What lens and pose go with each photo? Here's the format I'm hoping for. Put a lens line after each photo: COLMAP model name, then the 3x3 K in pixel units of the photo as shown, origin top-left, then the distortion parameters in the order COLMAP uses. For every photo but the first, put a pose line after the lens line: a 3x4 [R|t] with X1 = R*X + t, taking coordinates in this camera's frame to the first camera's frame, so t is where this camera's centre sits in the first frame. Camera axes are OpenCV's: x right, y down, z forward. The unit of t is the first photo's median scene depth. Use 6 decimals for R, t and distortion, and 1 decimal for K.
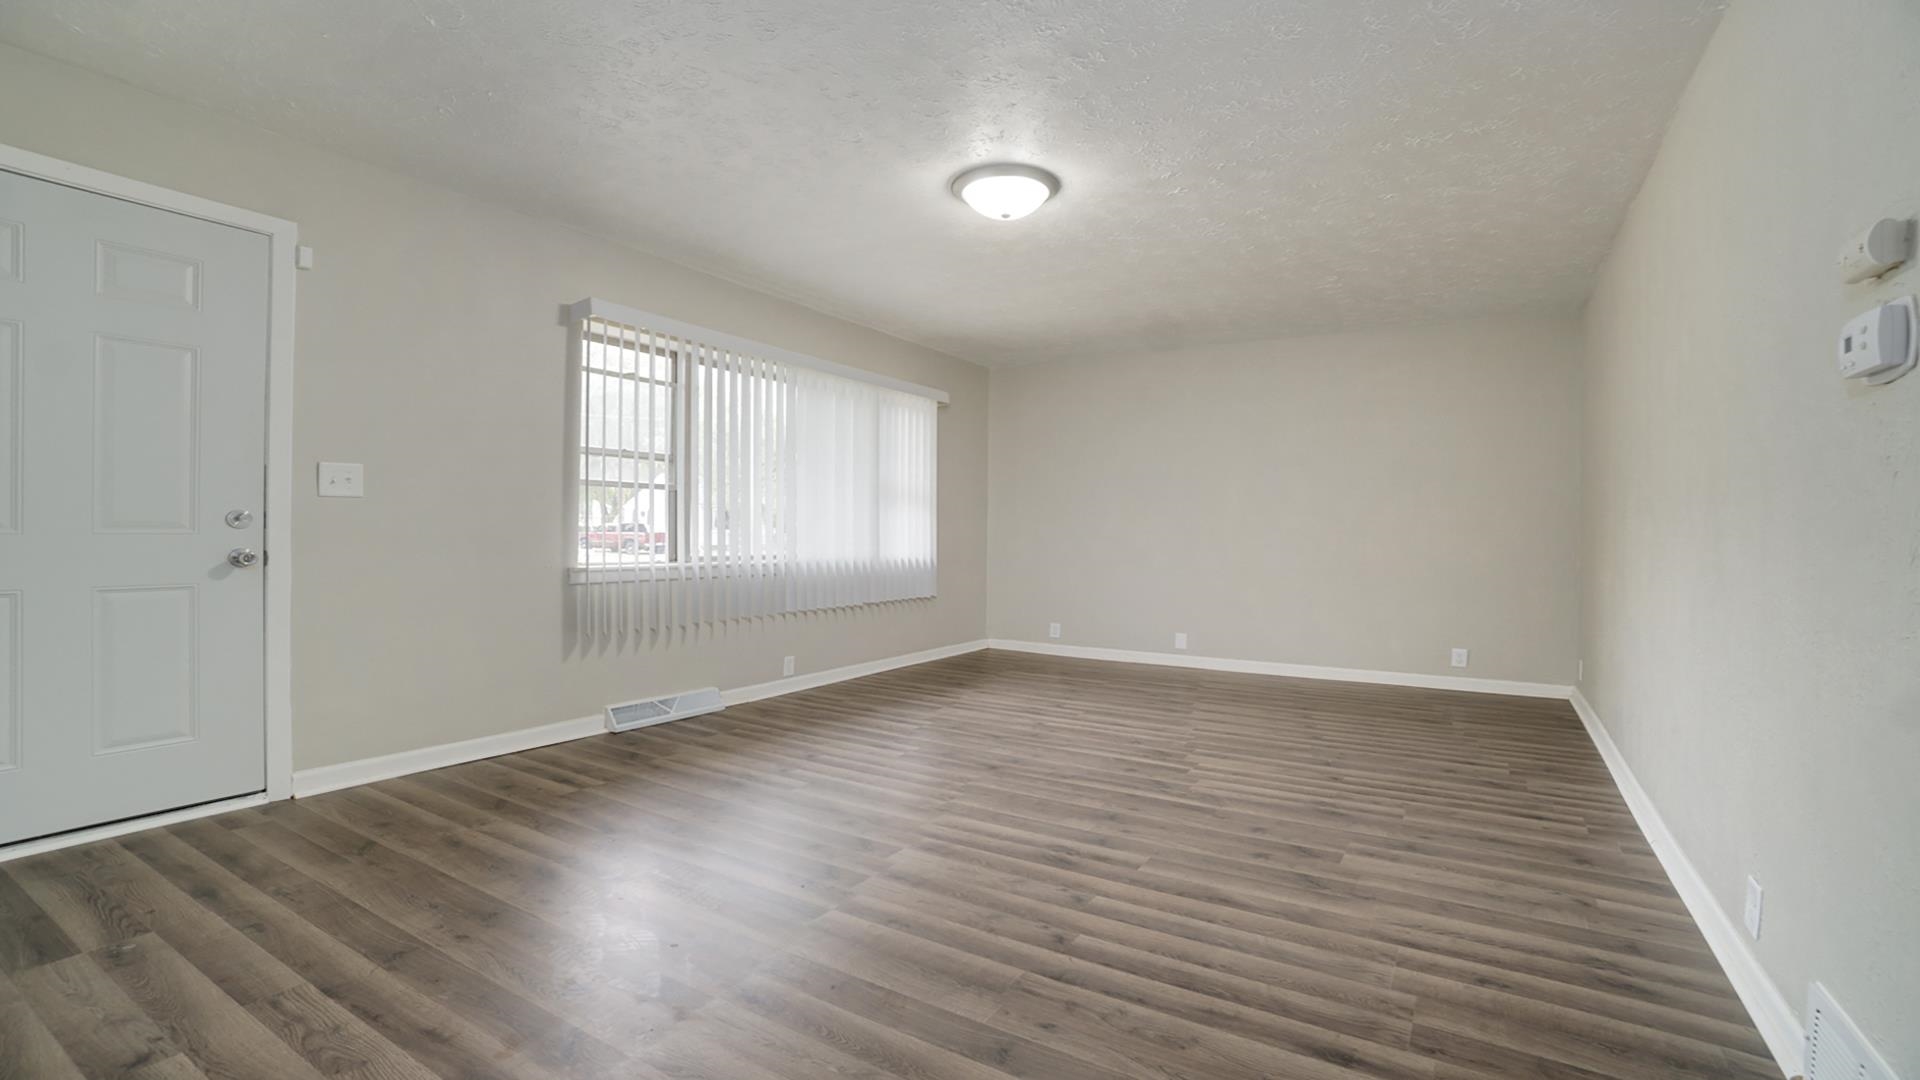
lens RADIAL K [[864.8, 0, 952.1], [0, 864.8, 543.6], [0, 0, 1]] dist [-0.044529, 0.008734]
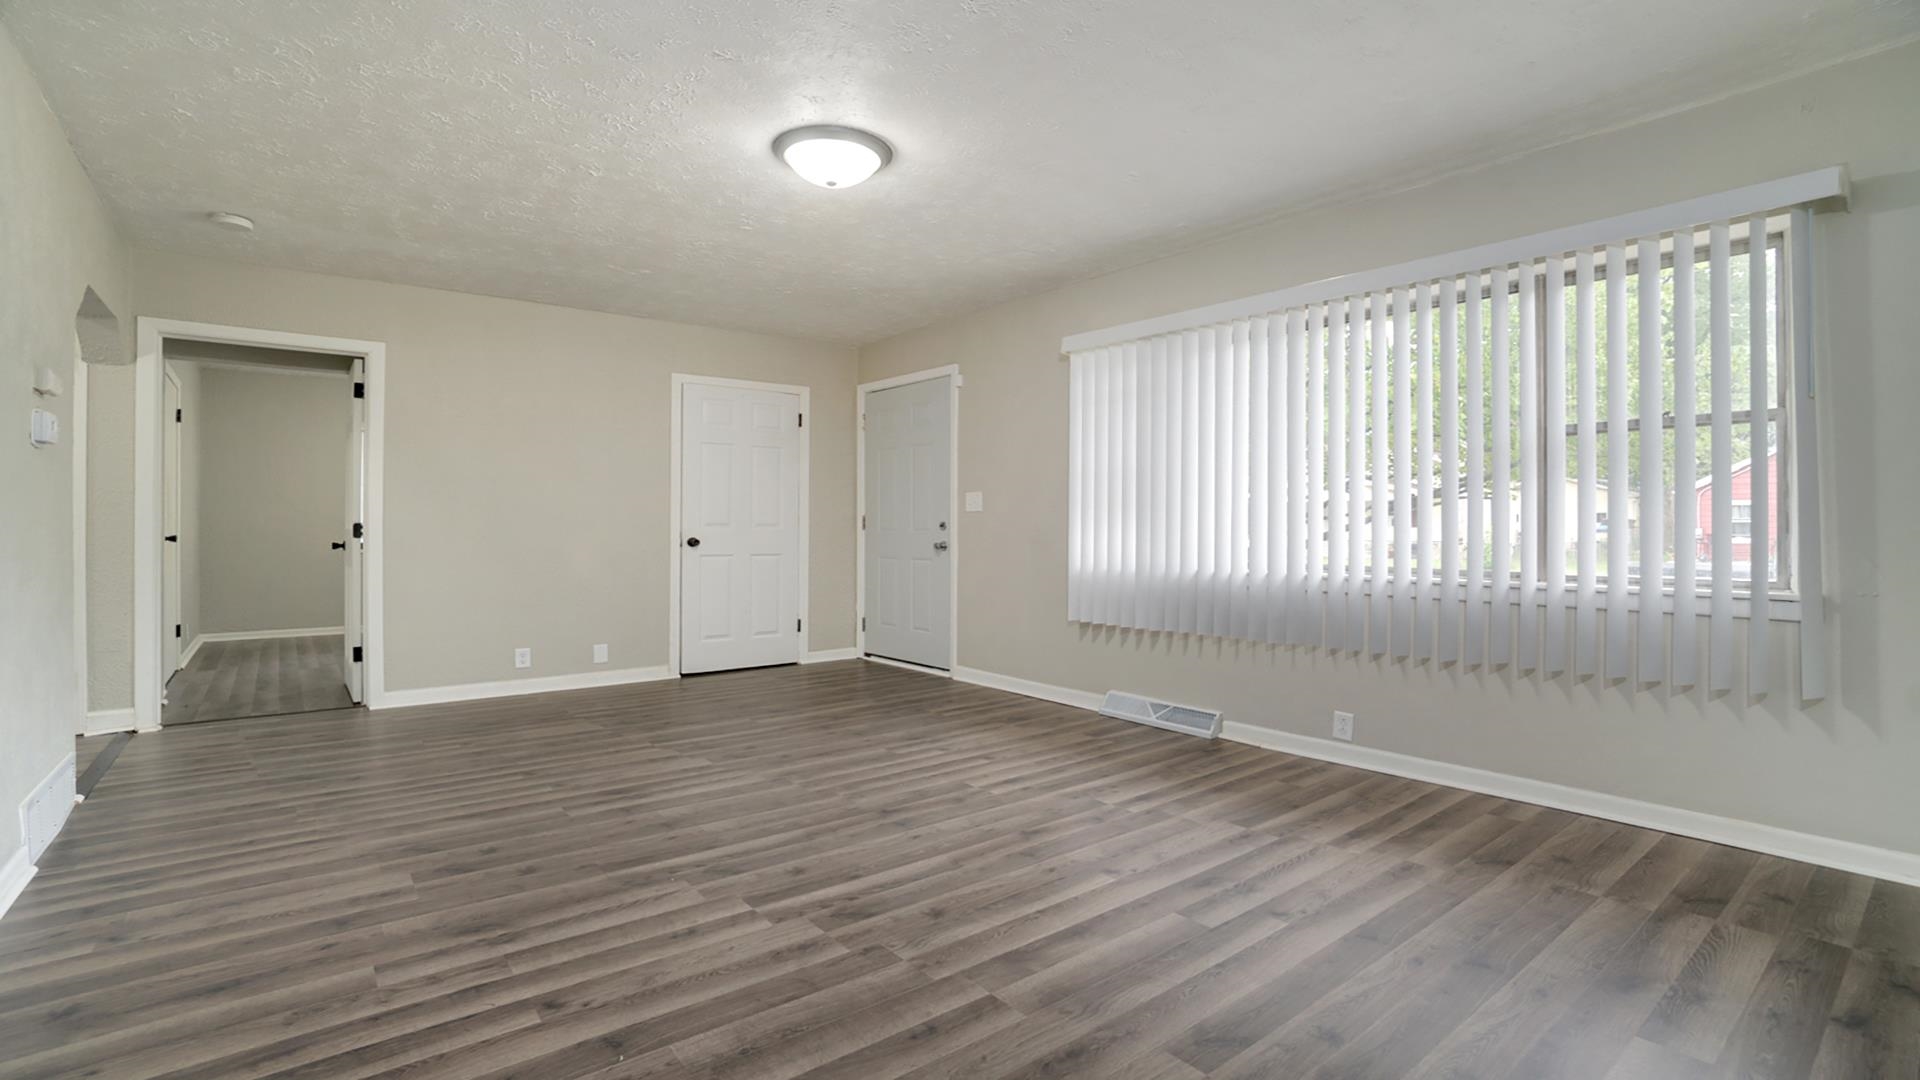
lens RADIAL K [[864.8, 0, 957.2], [0, 864.8, 533.2], [0, 0, 1]] dist [-0.044529, 0.008734]
pose [[-0.332004, -0.008717, -0.943238, 0.941114], [-0.020312, 0.999791, -0.002090, -0.010447], [0.943059, 0.018466, -0.332112, 1.548963]]
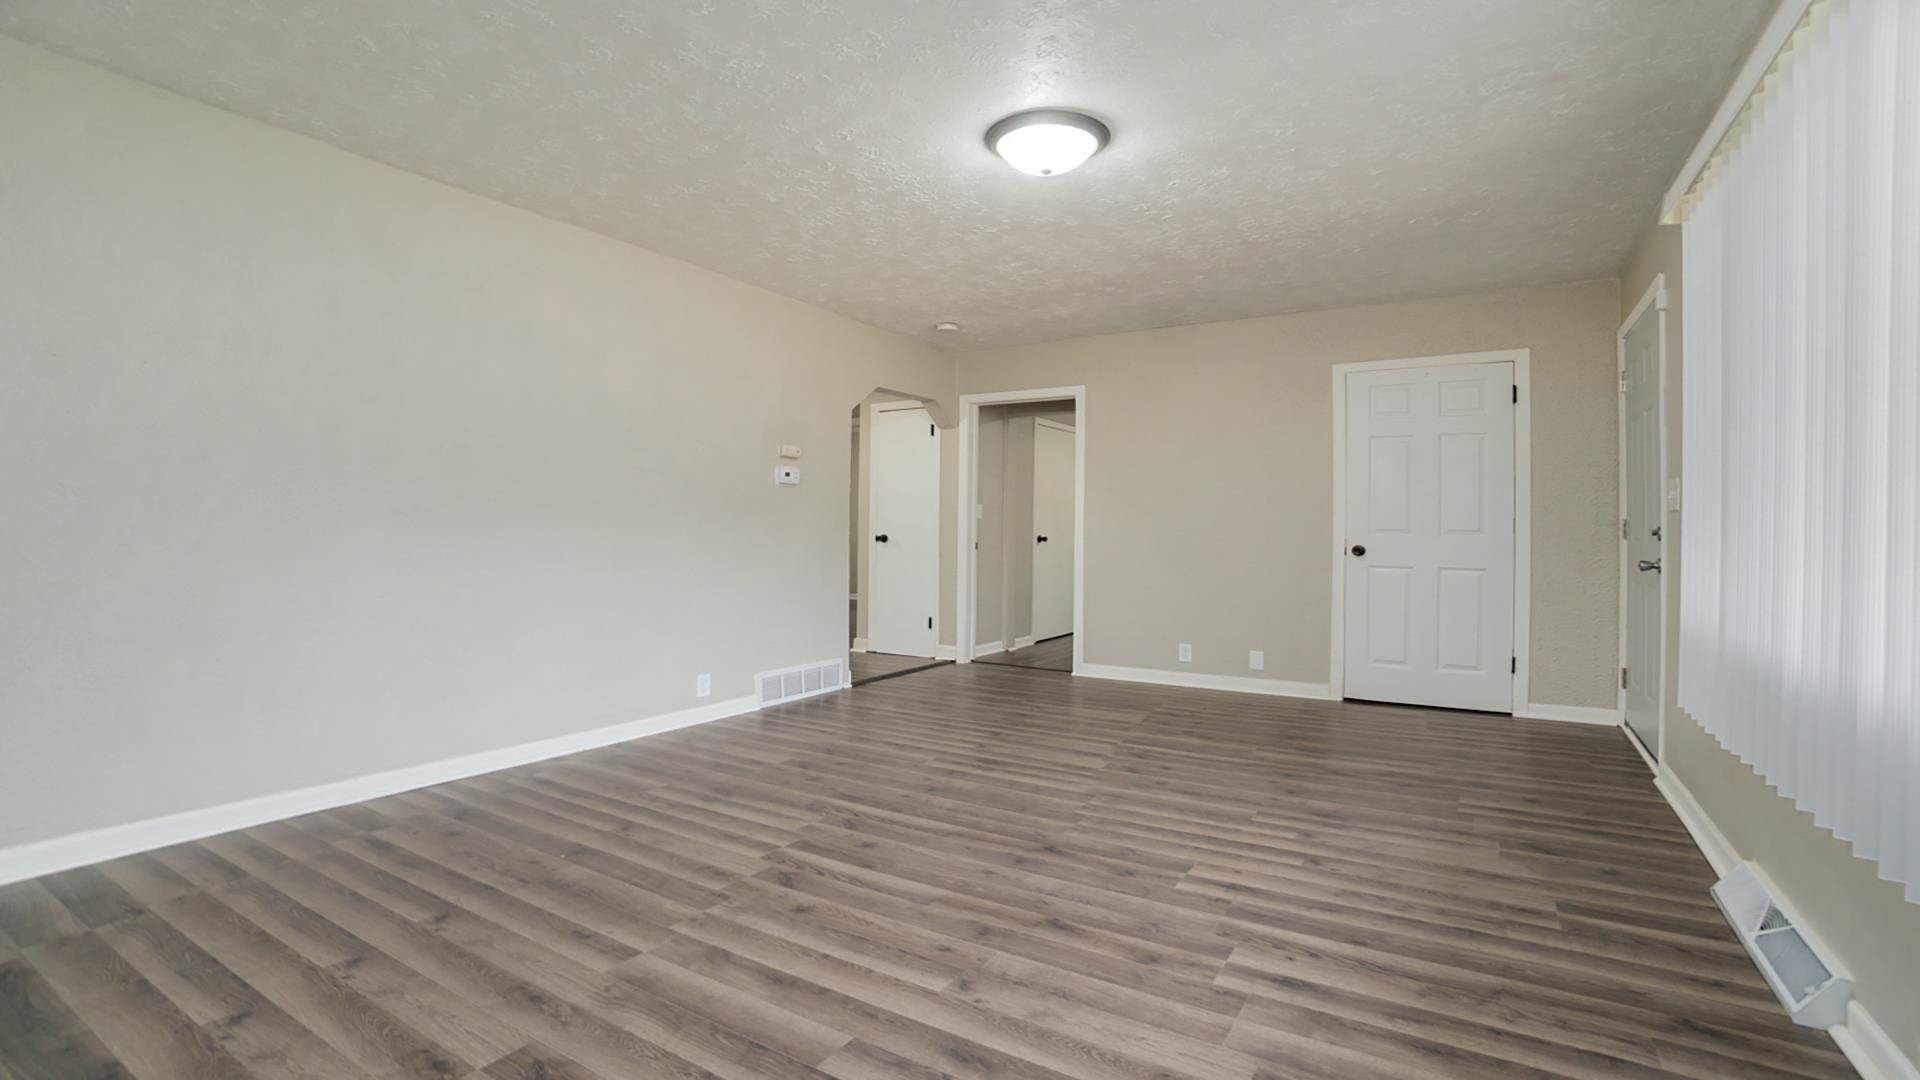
lens RADIAL K [[864.8, 0, 960.0], [0, 864.8, 533.2], [0, 0, 1]] dist [-0.044529, 0.008734]
pose [[-0.999725, -0.021210, -0.010022, 0.161223], [-0.021384, 0.999616, 0.017617, -0.029703], [0.009645, 0.017826, -0.999795, 2.017431]]
